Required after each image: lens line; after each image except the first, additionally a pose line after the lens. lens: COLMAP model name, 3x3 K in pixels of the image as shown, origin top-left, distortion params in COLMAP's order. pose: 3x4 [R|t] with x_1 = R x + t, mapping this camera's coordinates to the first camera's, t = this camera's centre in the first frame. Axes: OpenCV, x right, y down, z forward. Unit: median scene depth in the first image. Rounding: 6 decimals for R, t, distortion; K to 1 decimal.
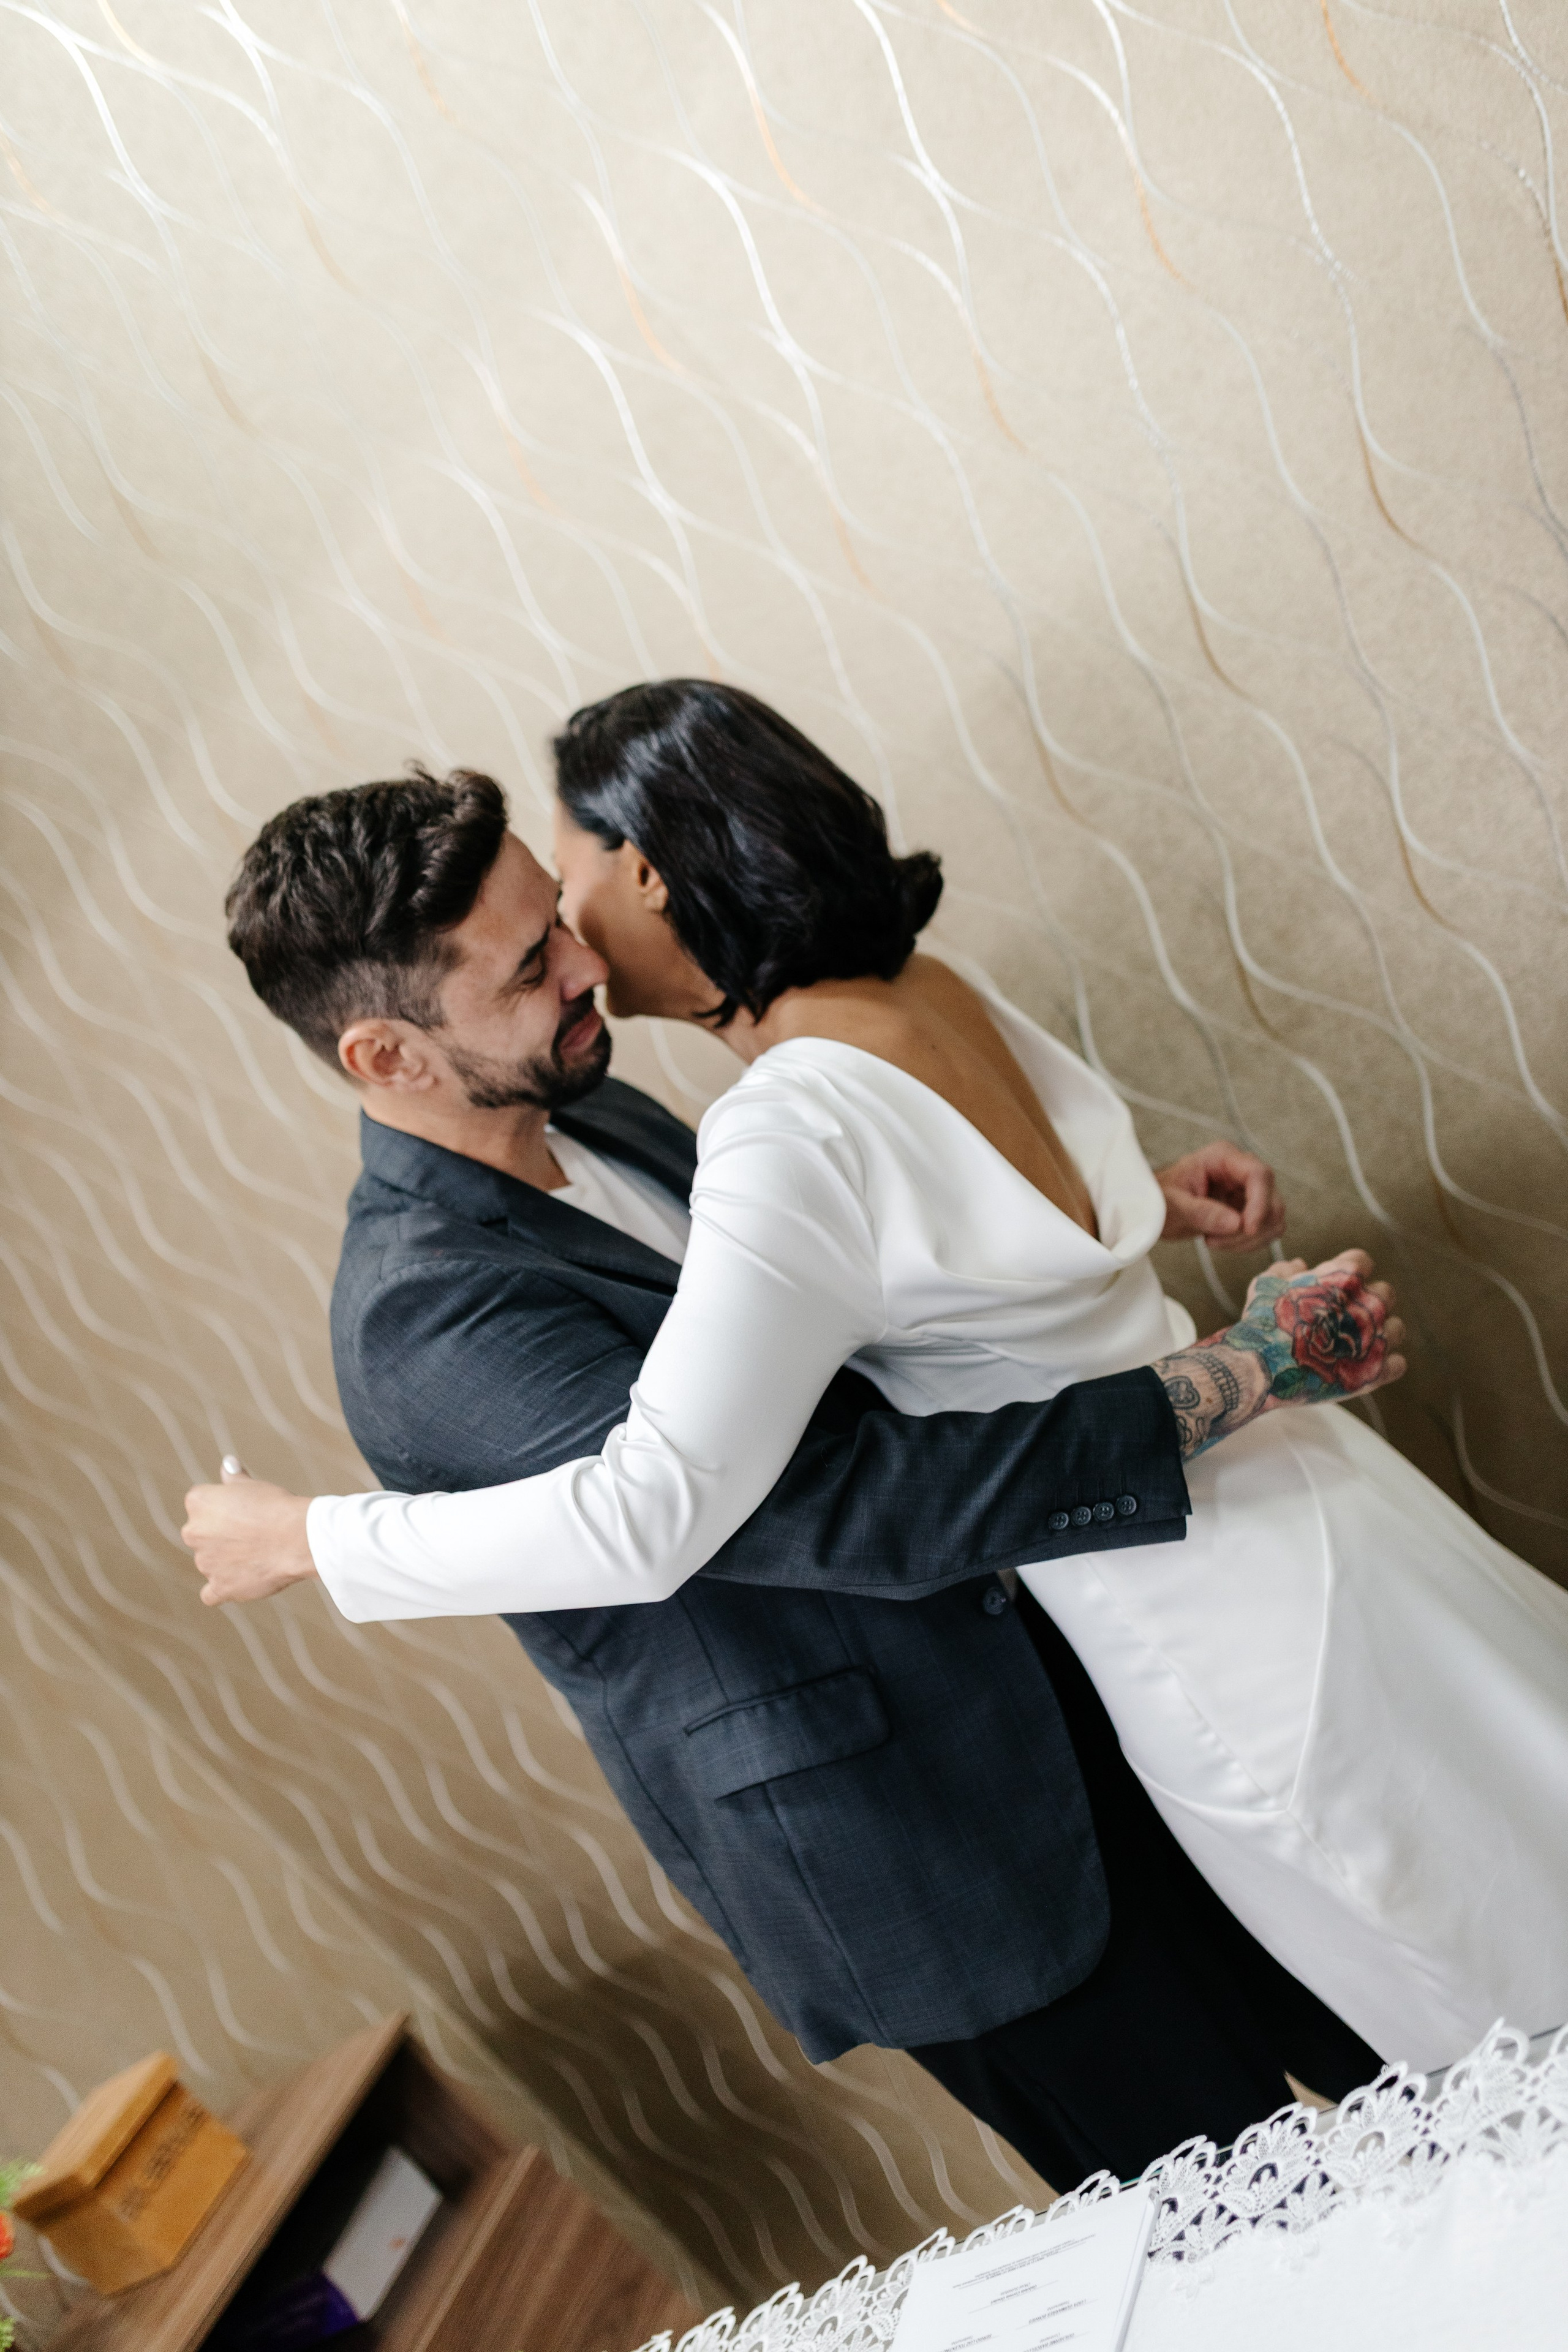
lens RADIAL K [[2225.1, 0, 781.2], [0, 2225.1, 1182.0], [0, 0, 1]] dist [0.022311, 0.000000]
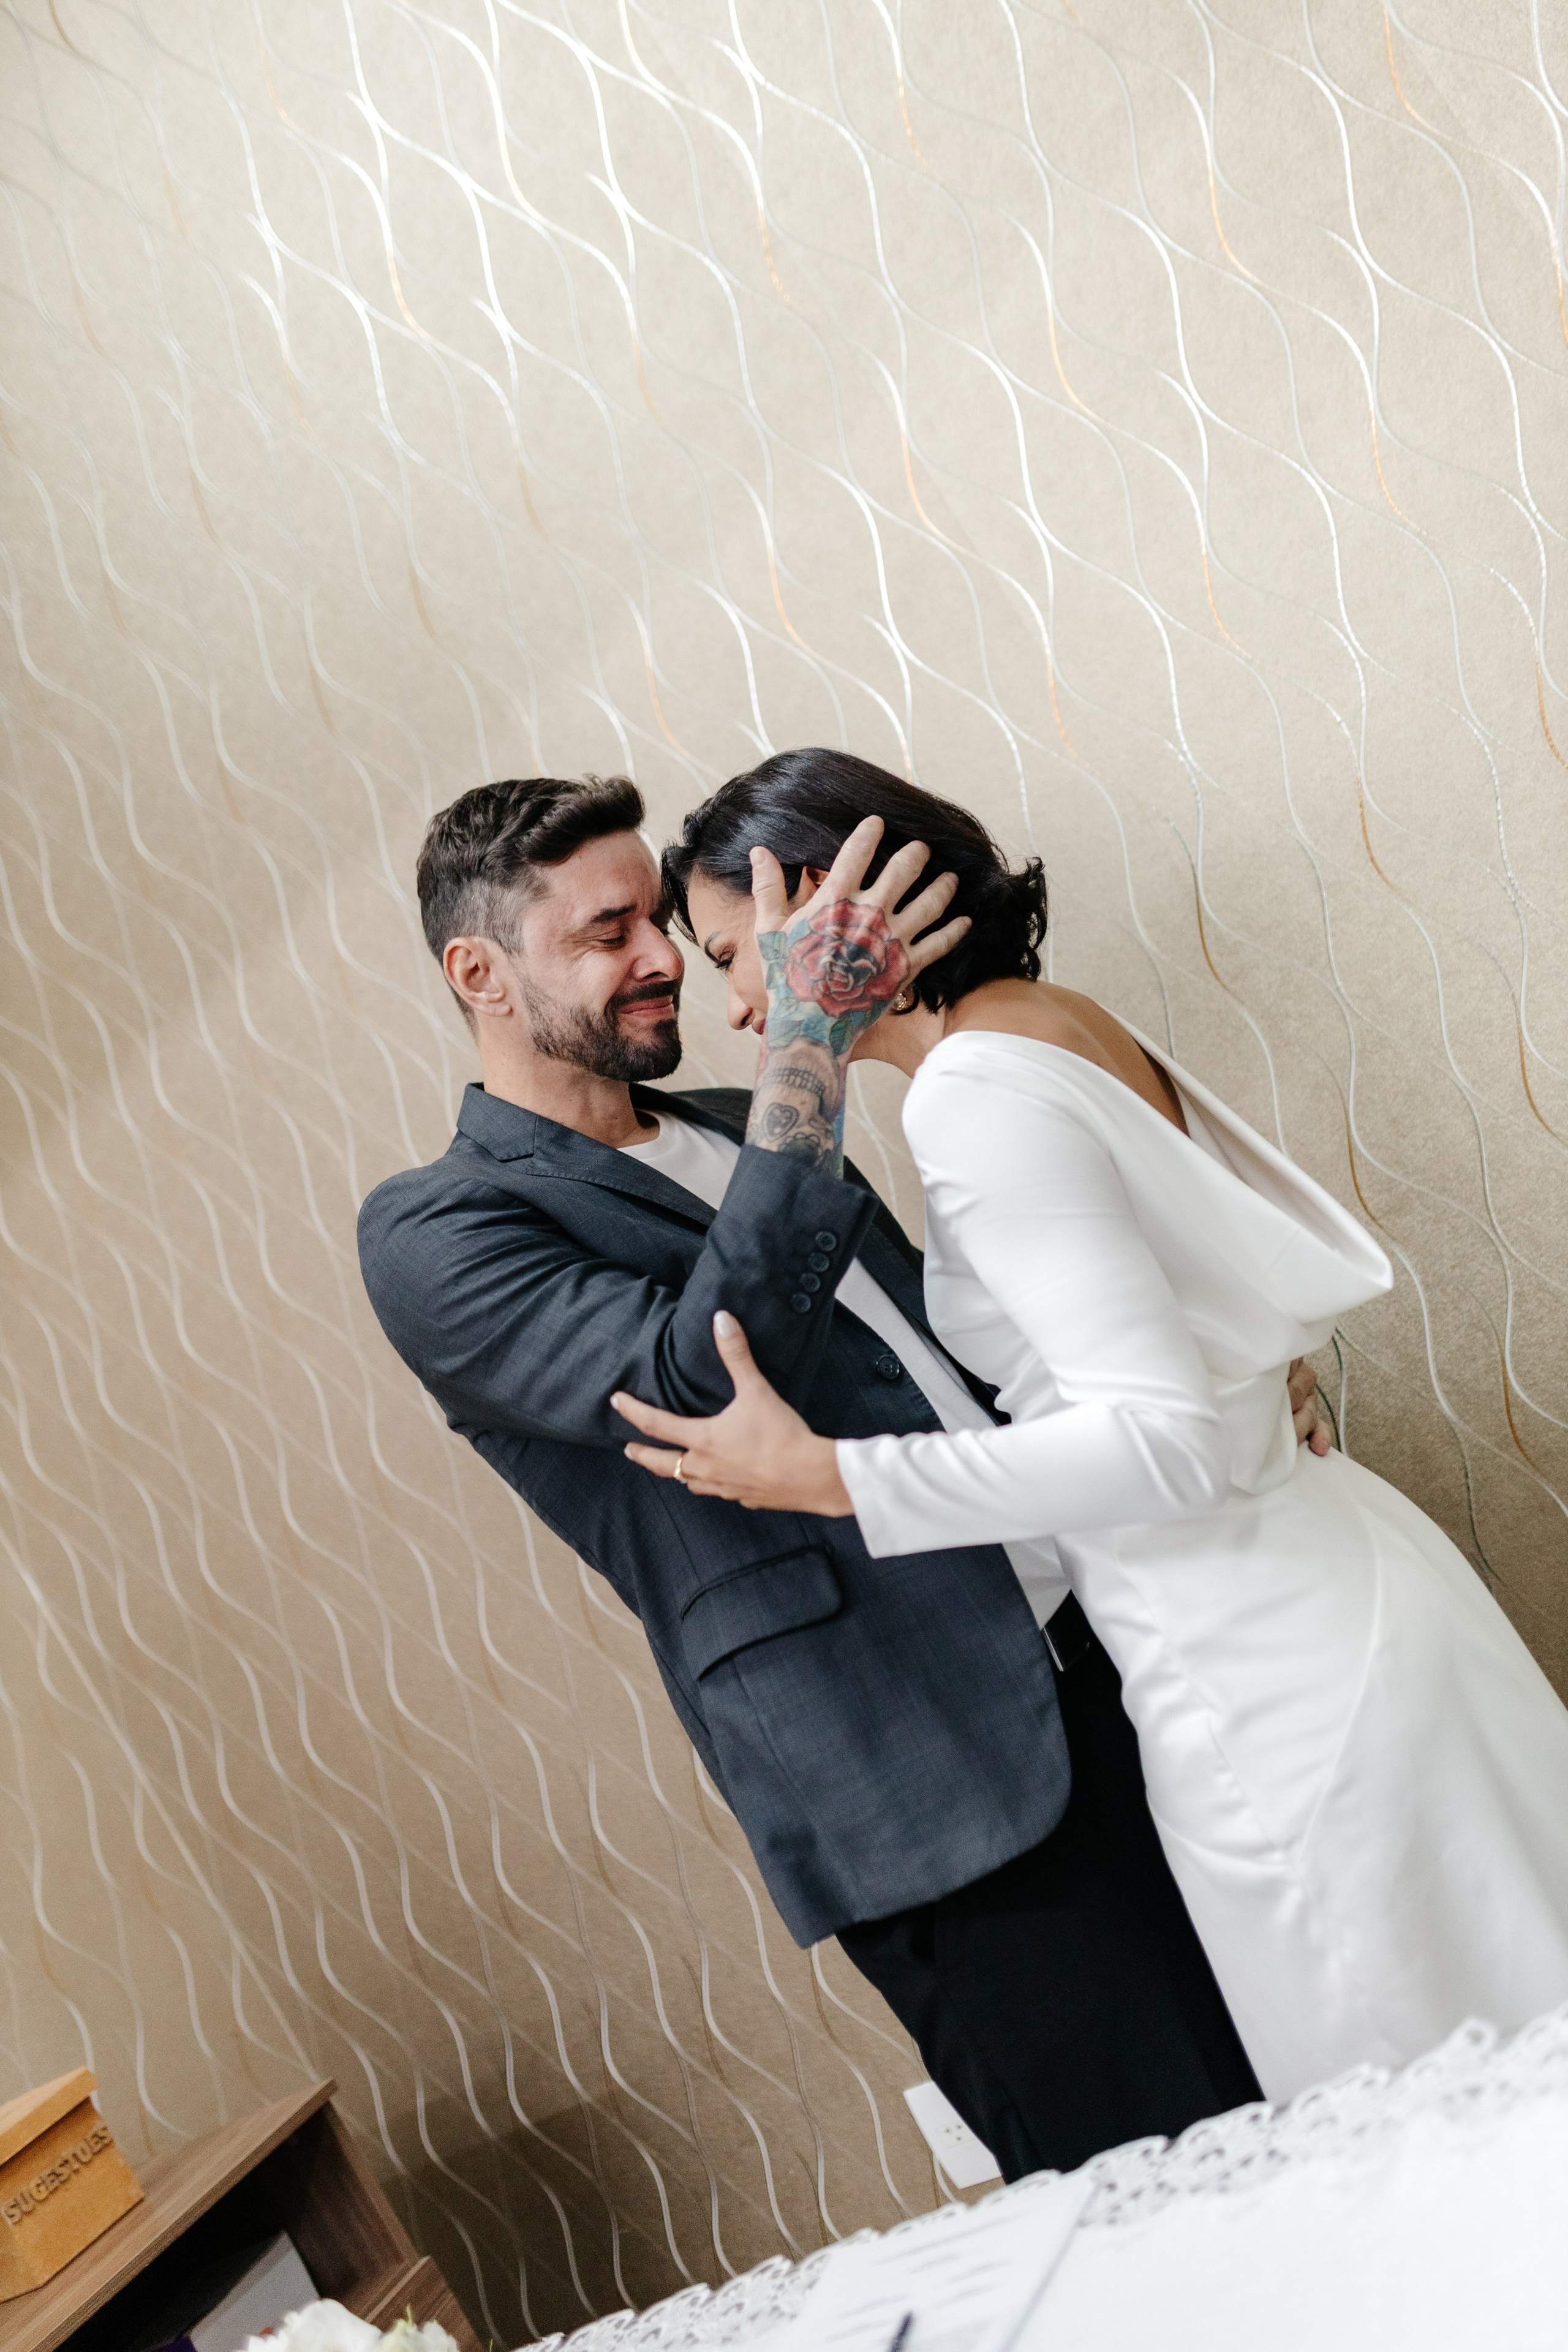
lens RADIAL K [[2225.1, 0, 773.8], [0, 2225.1, 1182.2], [0, 0, 1]] dist [0.022311, 0.000000]
pose [[0.979908, 0.192947, -0.050518, -0.006124], [-0.198879, 0.964400, -0.174300, 0.160803], [0.015089, 0.180845, 0.983396, -0.043882]]
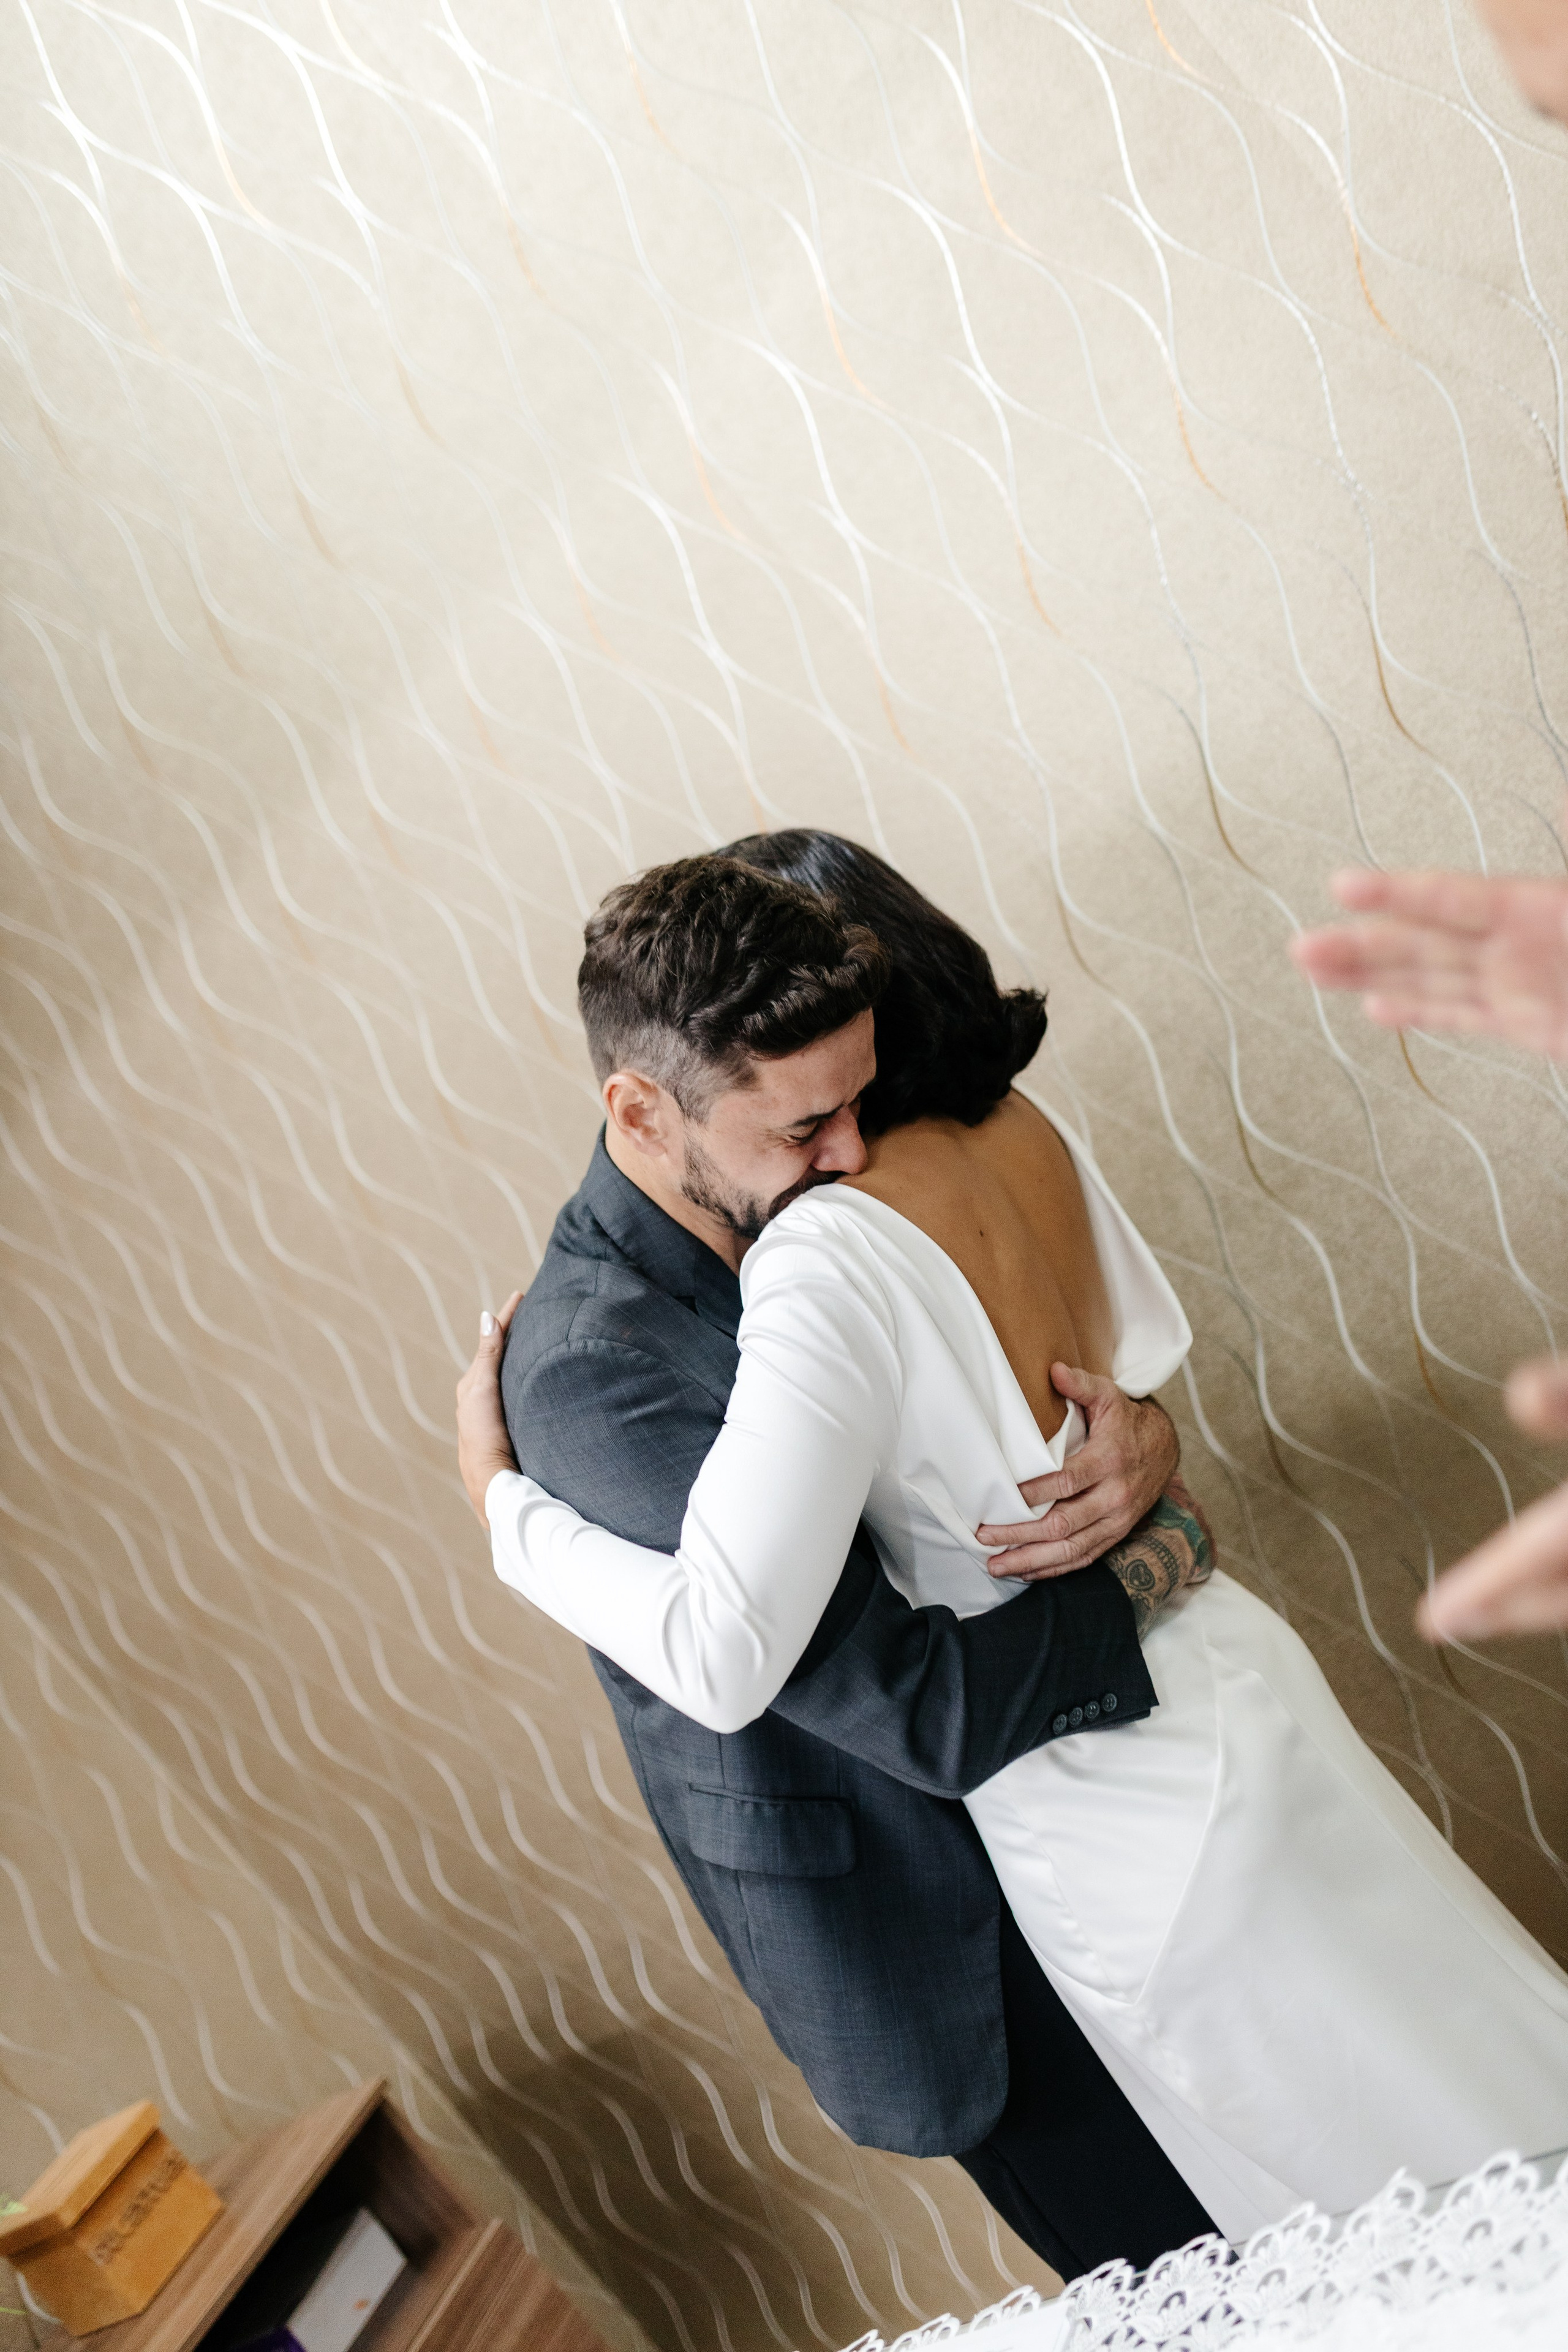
lens RADIAL K [[2225.1, 0, 778.6], [0, 2225.1, 1180.3], [0, 0, 1]] dist [0.022311, 0.000000]
pose [[0.997879, 0.061197, -0.022169, 0.014367], [-0.061860, 0.997617, -0.030546, -0.026689], [0.020246, 0.031853, 0.999287, -0.050498]]
